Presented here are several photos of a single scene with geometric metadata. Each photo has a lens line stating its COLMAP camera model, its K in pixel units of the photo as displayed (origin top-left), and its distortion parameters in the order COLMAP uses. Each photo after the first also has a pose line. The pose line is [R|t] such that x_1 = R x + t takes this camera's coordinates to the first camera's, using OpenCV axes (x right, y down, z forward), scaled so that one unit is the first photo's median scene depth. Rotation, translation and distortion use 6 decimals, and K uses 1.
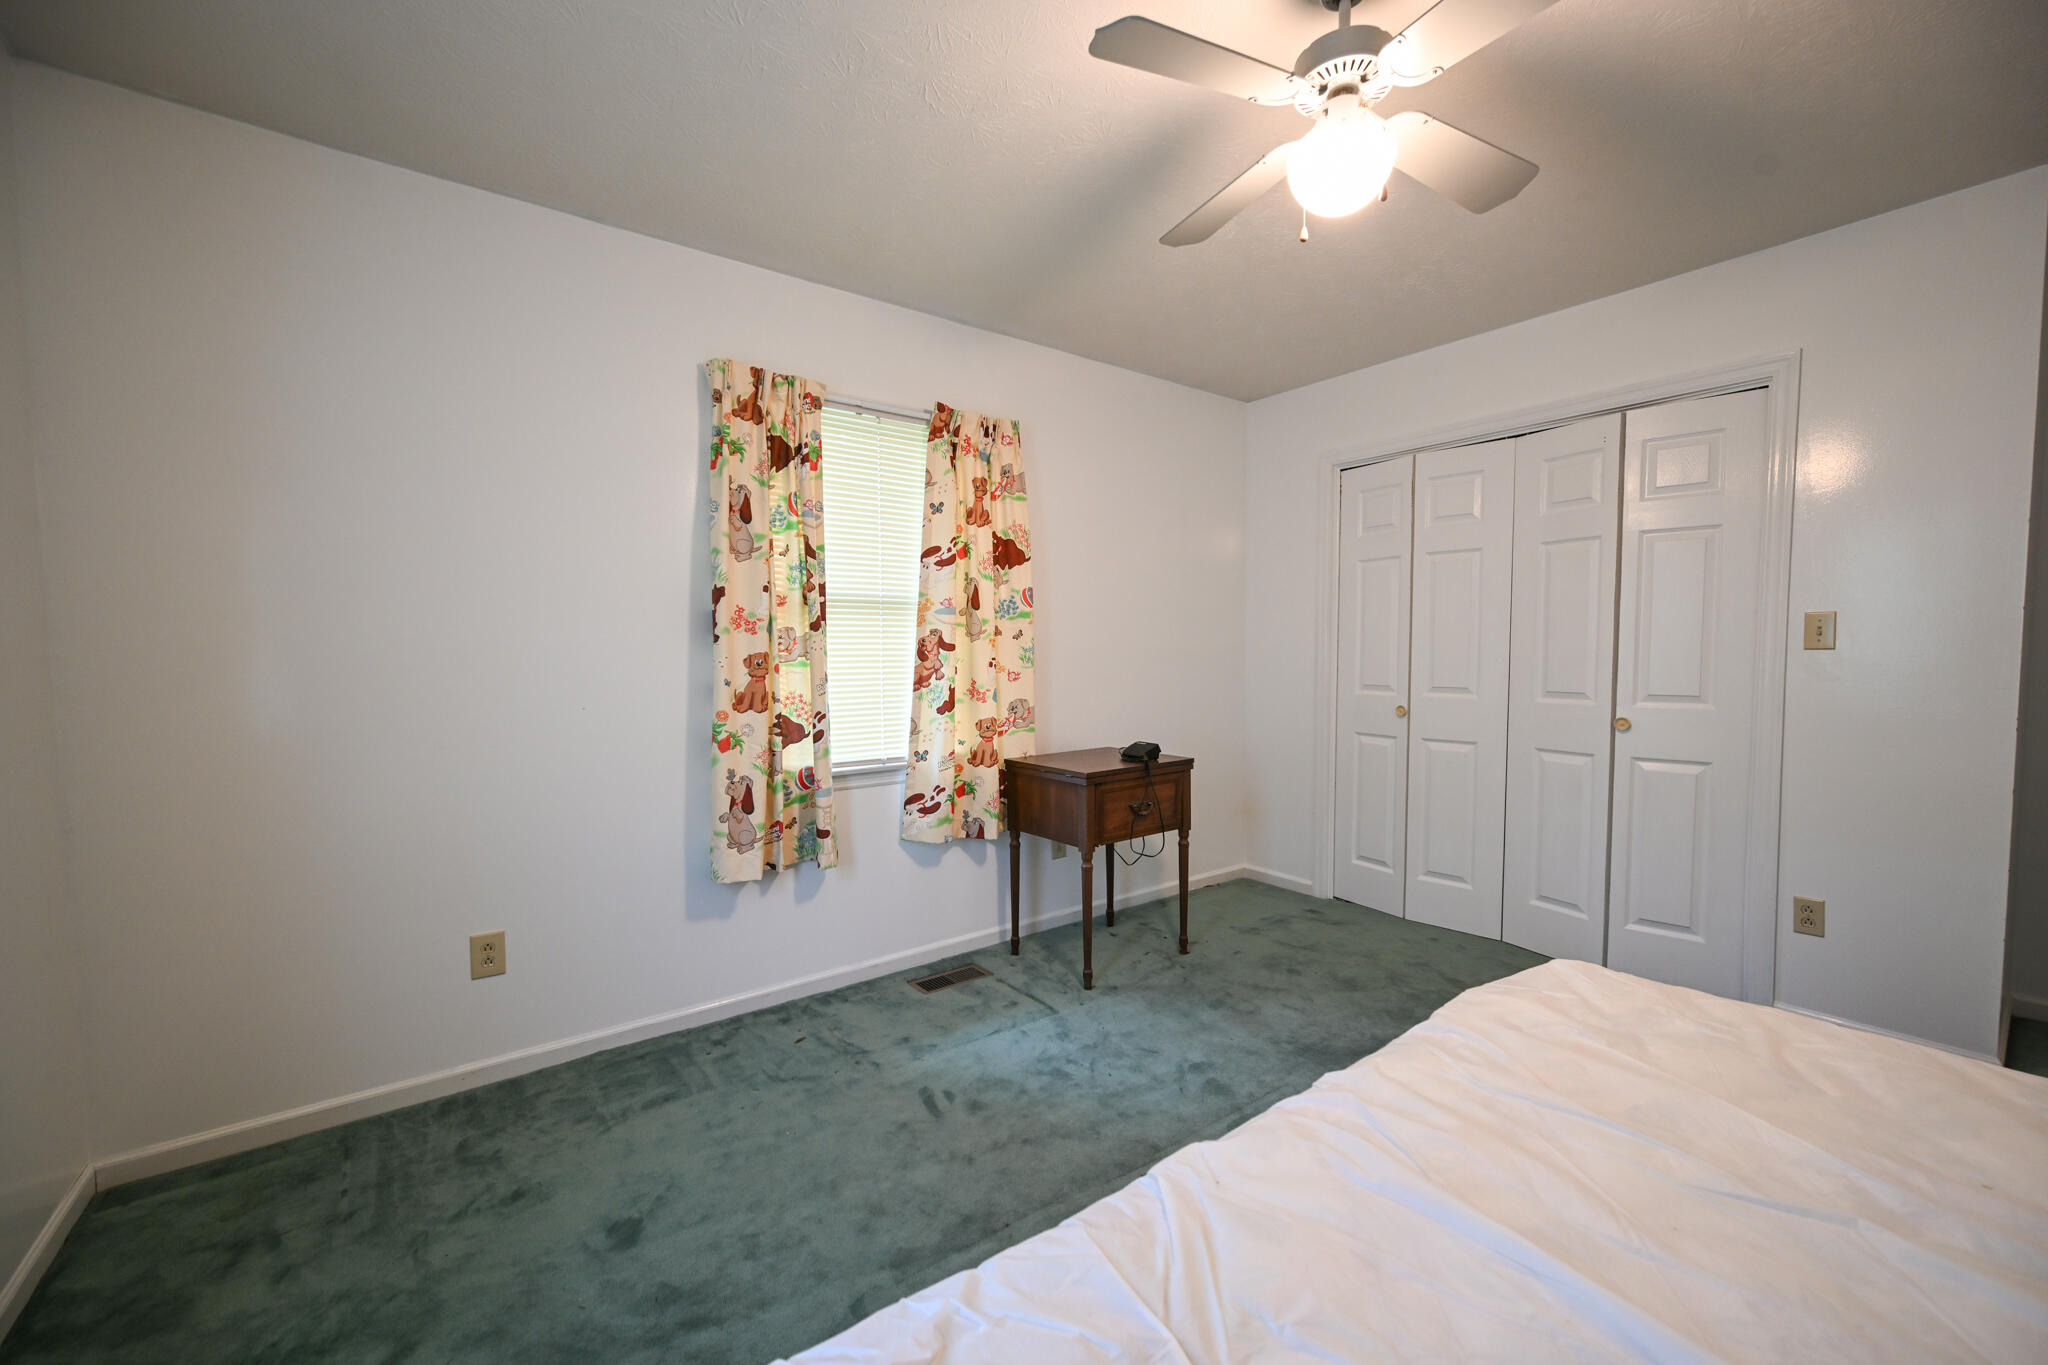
lens RADIAL K [[815.4, 0, 1037.1], [0, 815.4, 681.1], [0, 0, 1]] dist [-0.002627, -0.000216]
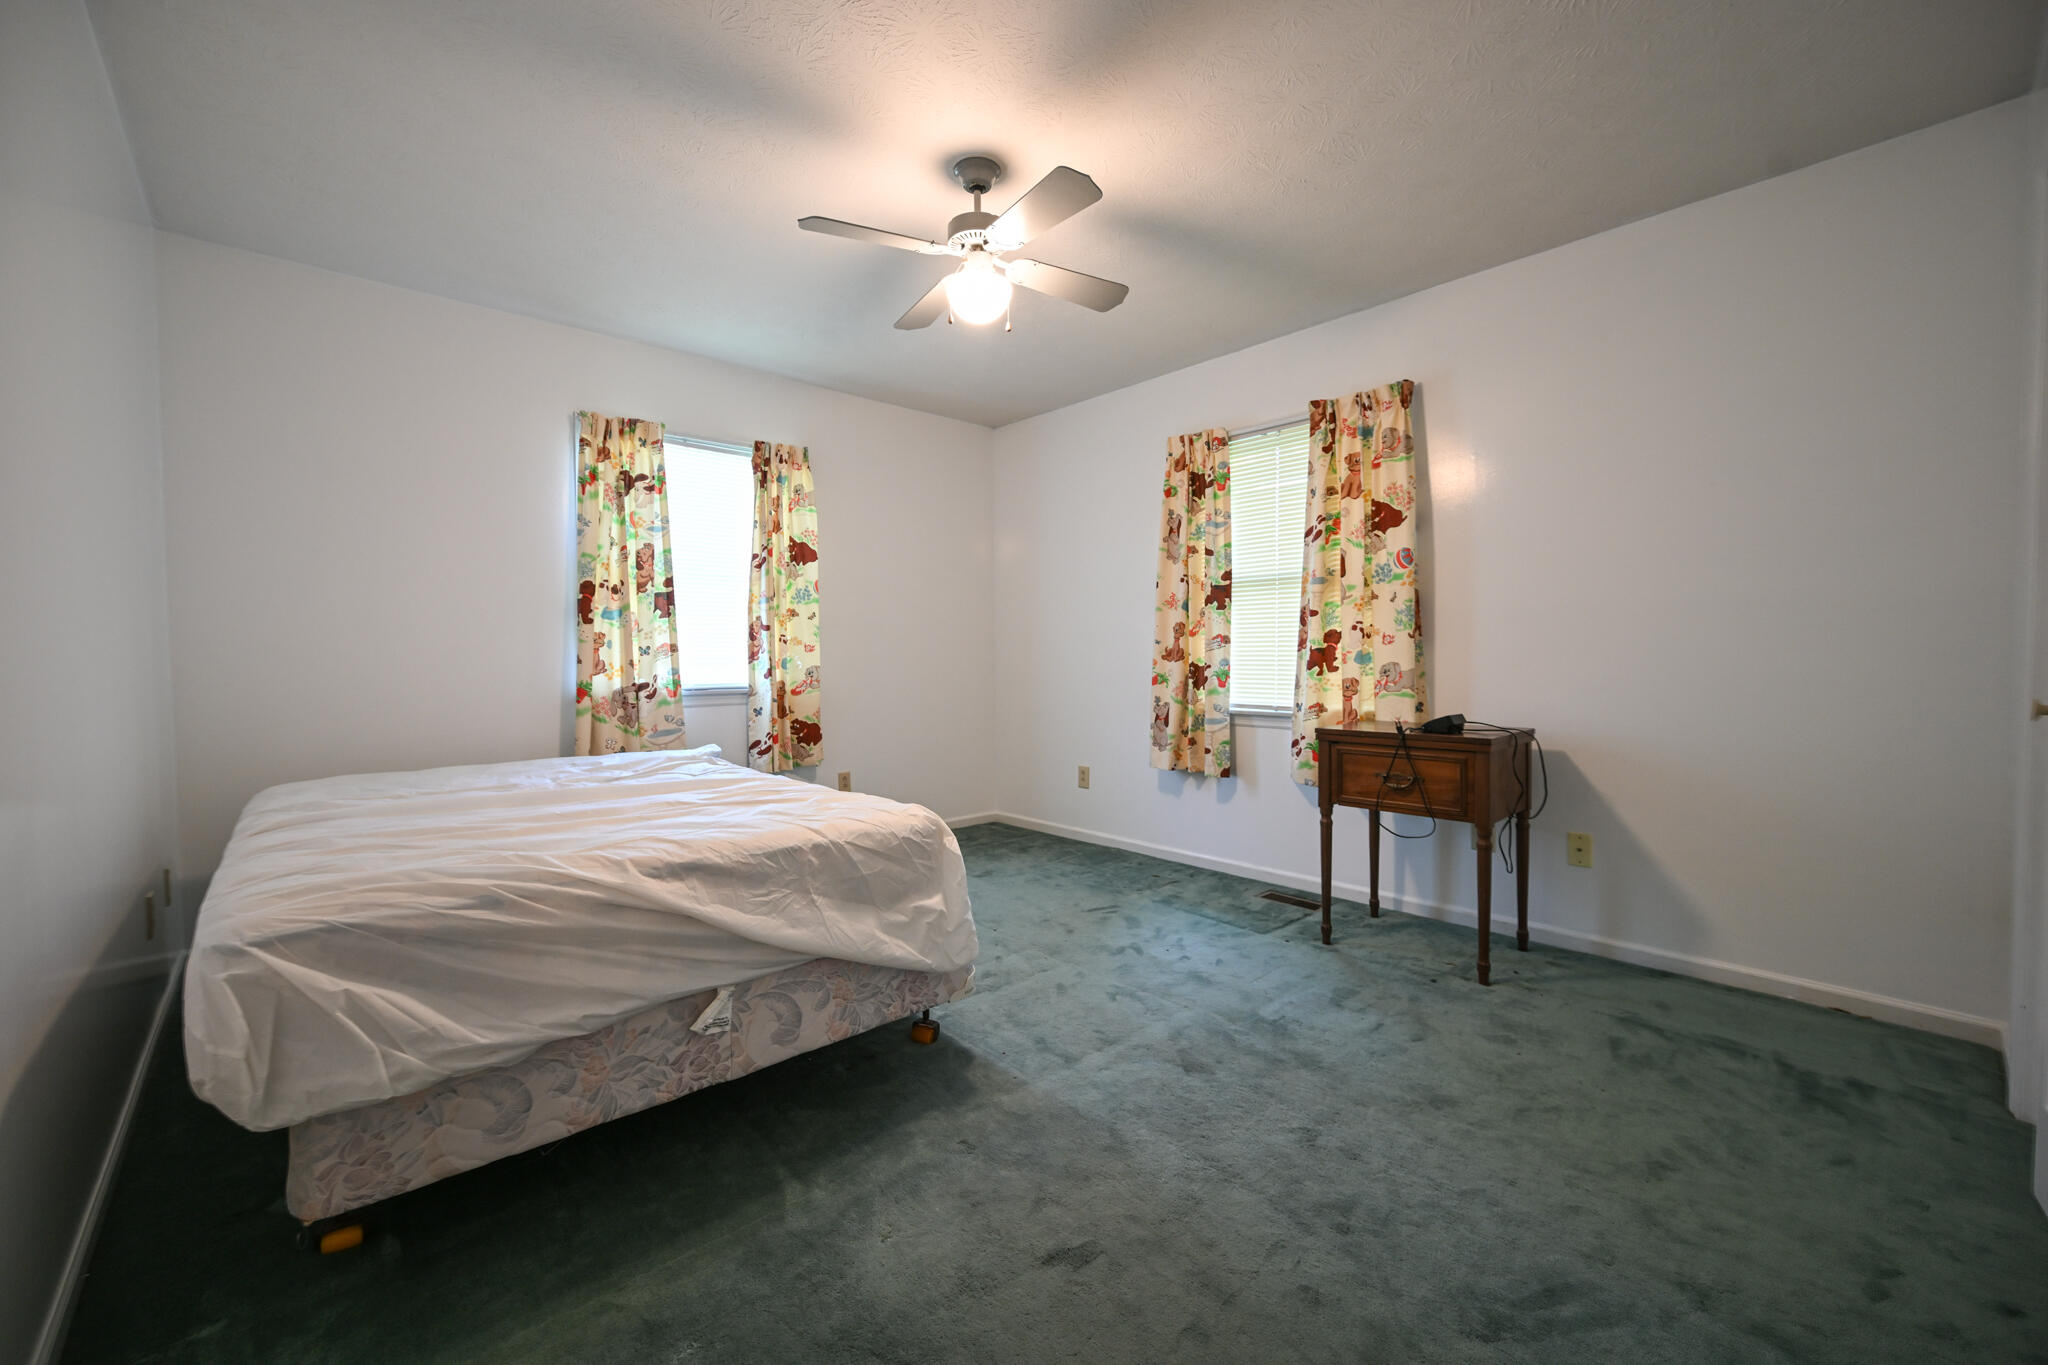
lens RADIAL K [[815.4, 0, 1035.4], [0, 815.4, 675.0], [0, 0, 1]] dist [-0.002627, -0.000216]
pose [[0.092978, 0.020738, -0.995452, 0.998123], [-0.042831, 0.998941, 0.016810, 0.042601], [0.994746, 0.041073, 0.093768, 0.518904]]
